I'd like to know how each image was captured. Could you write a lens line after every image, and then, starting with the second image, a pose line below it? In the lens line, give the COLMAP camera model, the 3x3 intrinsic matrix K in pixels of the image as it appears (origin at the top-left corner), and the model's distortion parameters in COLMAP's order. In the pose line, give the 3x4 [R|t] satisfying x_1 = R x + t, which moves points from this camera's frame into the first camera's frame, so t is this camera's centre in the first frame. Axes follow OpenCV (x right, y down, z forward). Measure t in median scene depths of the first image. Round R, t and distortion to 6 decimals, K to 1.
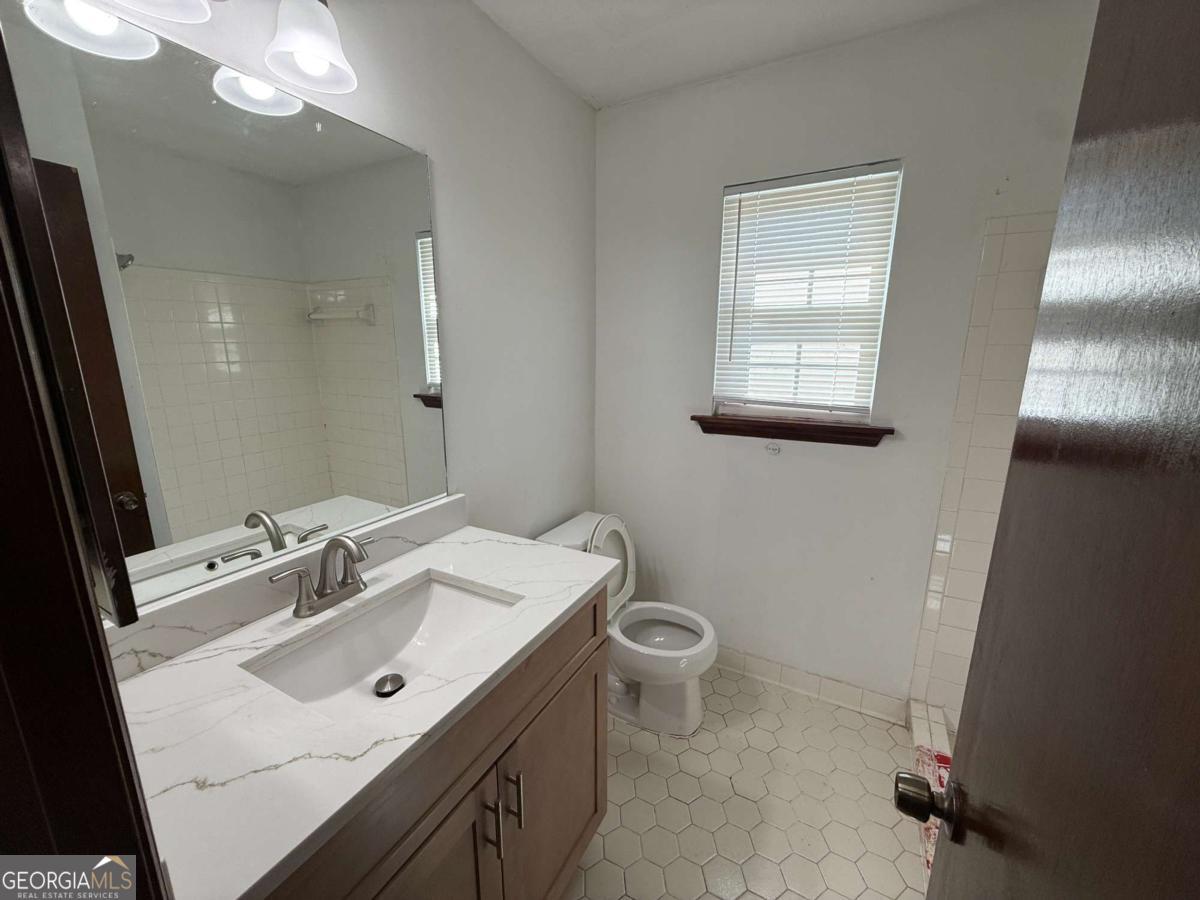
lens RADIAL K [[477.2, 0, 598.0], [0, 477.2, 453.1], [0, 0, 1]] dist [-0.001929, 0.000006]
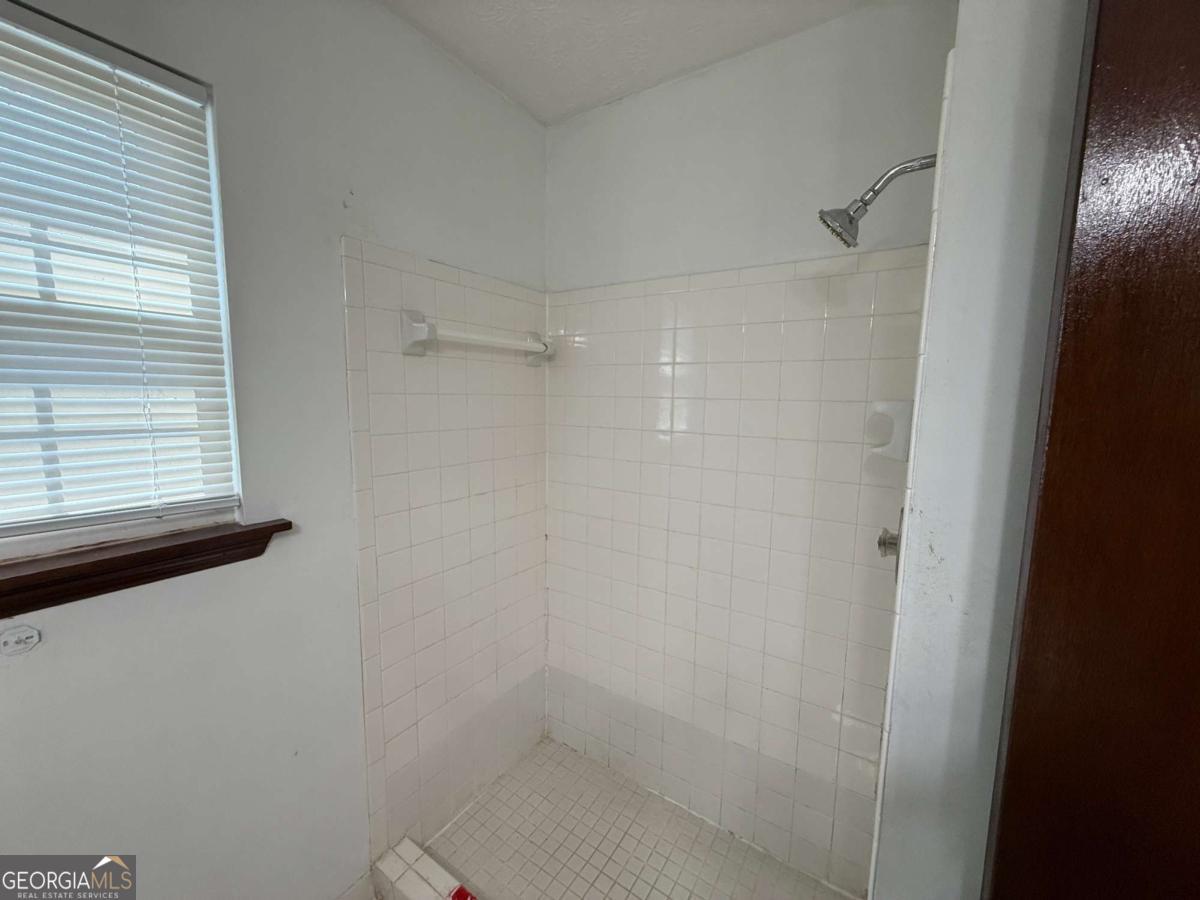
lens RADIAL K [[477.2, 0, 598.0], [0, 477.2, 453.1], [0, 0, 1]] dist [-0.001929, 0.000006]
pose [[0.087146, -0.120115, 0.988928, 0.040017], [0.203536, 0.973911, 0.100355, -0.147990], [-0.975181, 0.192537, 0.109320, 0.627699]]
